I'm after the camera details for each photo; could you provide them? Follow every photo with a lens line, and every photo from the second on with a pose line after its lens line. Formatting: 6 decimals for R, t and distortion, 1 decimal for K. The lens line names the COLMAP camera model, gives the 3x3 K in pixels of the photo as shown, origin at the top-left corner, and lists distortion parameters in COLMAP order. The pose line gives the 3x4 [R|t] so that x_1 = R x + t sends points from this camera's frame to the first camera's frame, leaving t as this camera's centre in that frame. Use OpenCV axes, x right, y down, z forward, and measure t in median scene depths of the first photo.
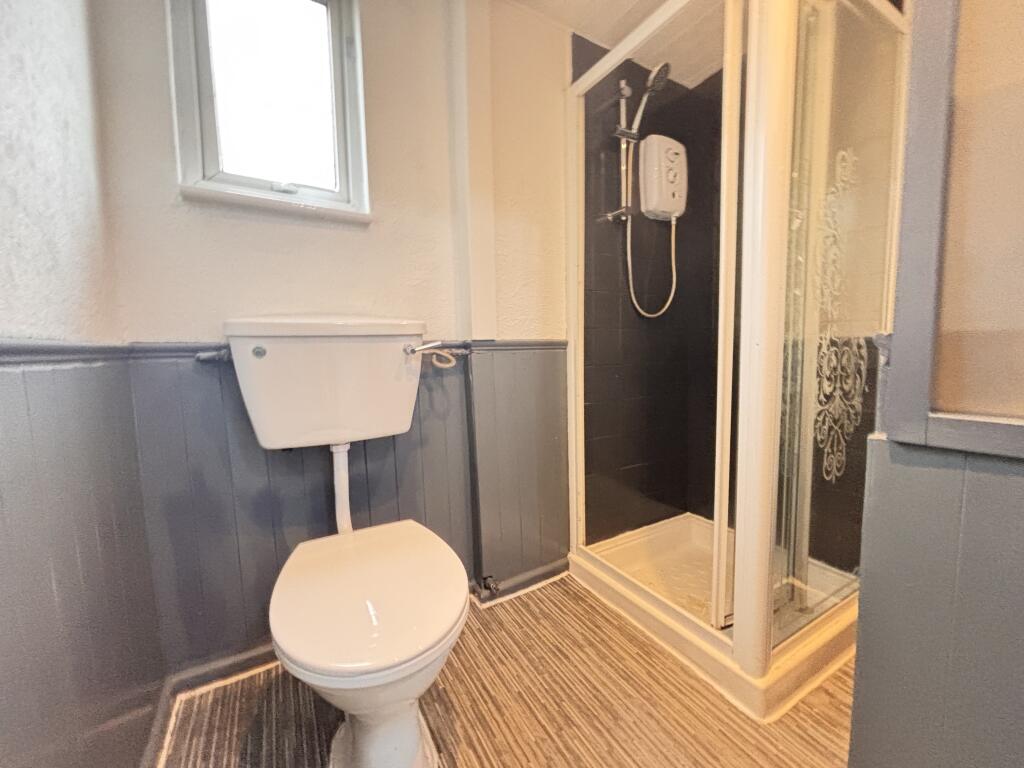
lens RADIAL K [[410.5, 0, 512.4], [0, 410.5, 383.8], [0, 0, 1]] dist [-0.002707, 0.000019]
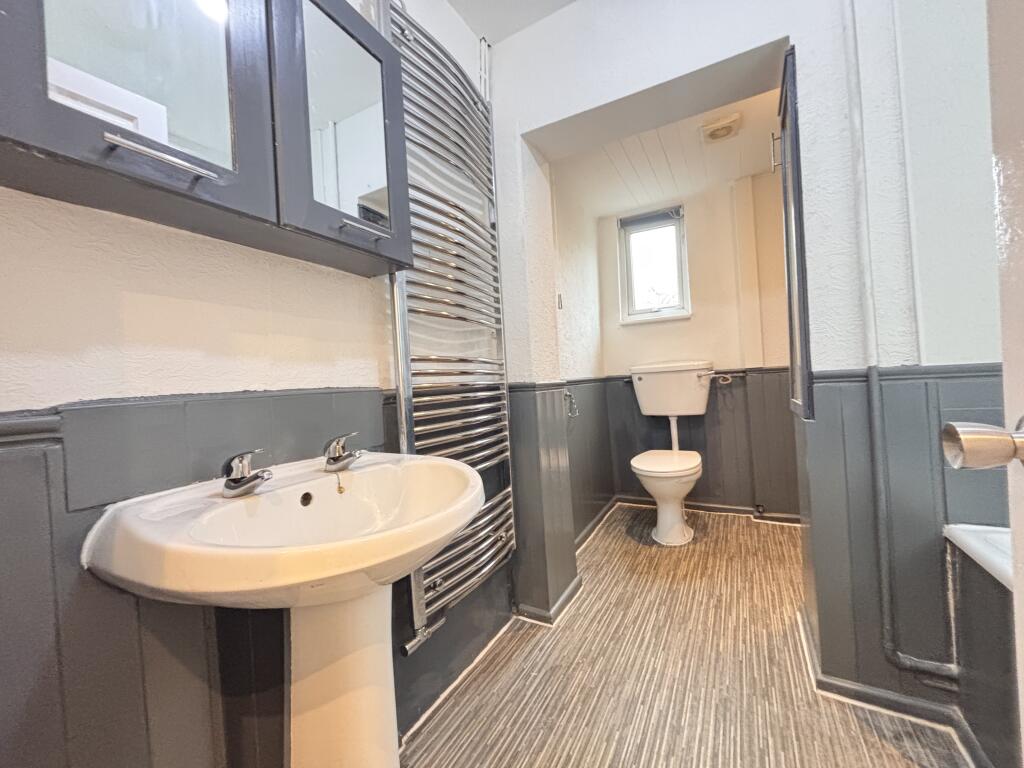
lens RADIAL K [[410.5, 0, 511.4], [0, 410.5, 381.4], [0, 0, 1]] dist [-0.002707, 0.000019]
pose [[0.510099, -0.012851, -0.860020, 1.143970], [-0.026140, 0.999195, -0.030434, 0.042586], [0.859718, 0.038005, 0.509353, -1.001896]]
